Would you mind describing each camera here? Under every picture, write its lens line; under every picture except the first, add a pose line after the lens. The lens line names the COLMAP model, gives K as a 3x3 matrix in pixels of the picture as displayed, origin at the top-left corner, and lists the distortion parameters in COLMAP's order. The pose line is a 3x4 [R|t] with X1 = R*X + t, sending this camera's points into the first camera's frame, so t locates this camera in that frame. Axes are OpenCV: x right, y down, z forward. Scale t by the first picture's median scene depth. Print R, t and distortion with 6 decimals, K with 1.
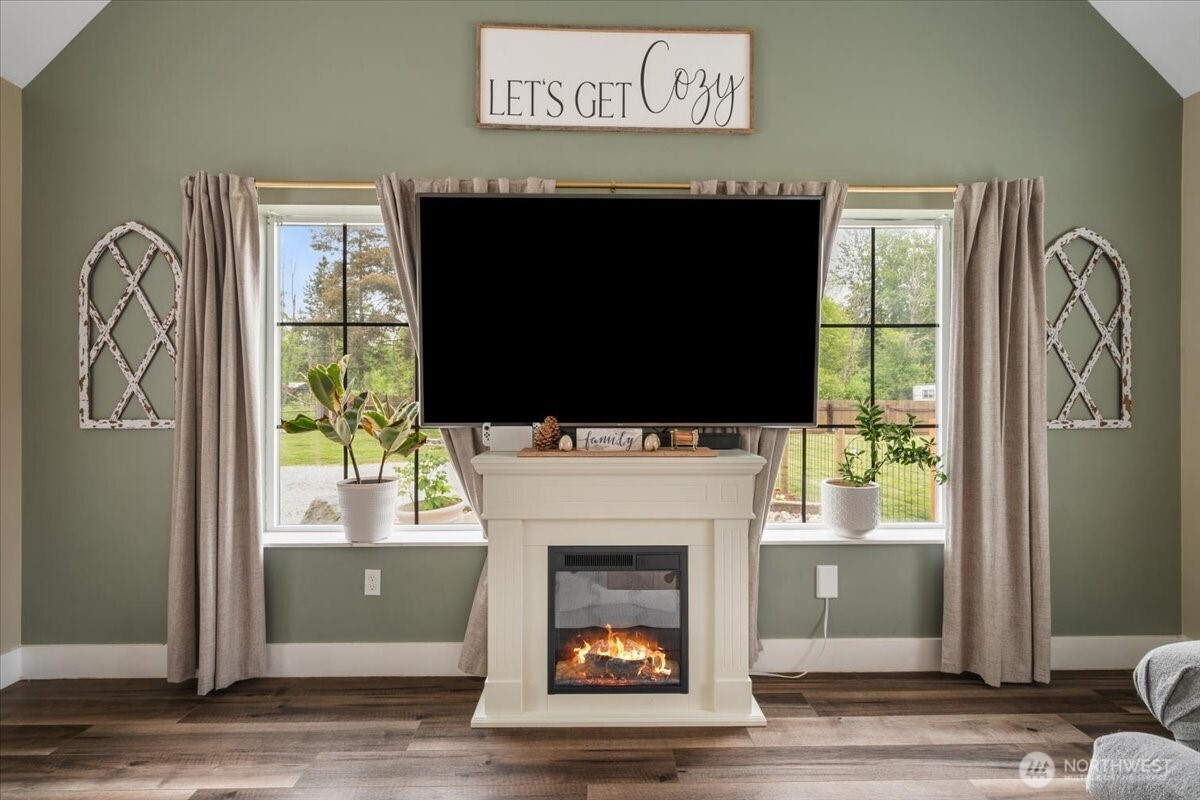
lens RADIAL K [[526.8, 0, 605.0], [0, 526.8, 403.7], [0, 0, 1]] dist [-0.000678, -0.000268]
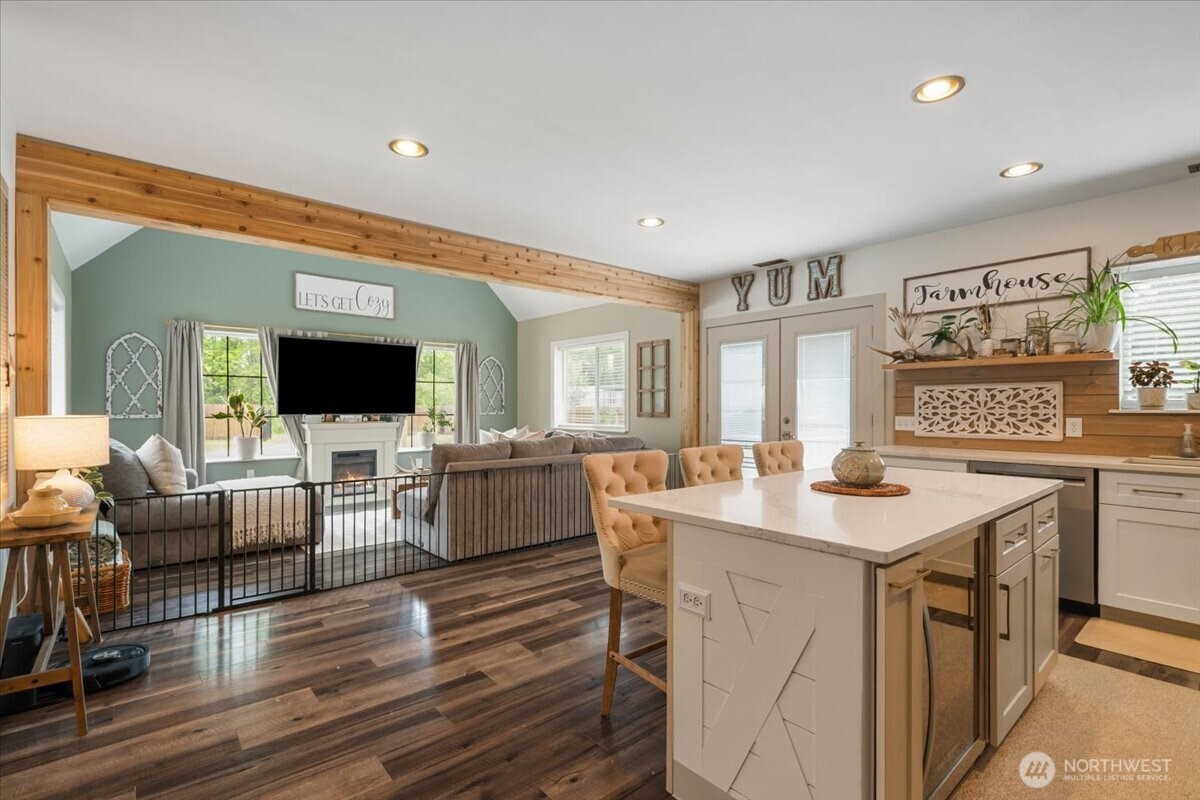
lens RADIAL K [[542.7, 0, 600.1], [0, 542.7, 403.3], [0, 0, 1]] dist [-0.001275, -0.000336]
pose [[0.780001, 0.003082, 0.625770, -0.789608], [0.001374, 0.999977, -0.006638, -0.002186], [-0.625777, 0.006037, 0.779979, -2.290887]]
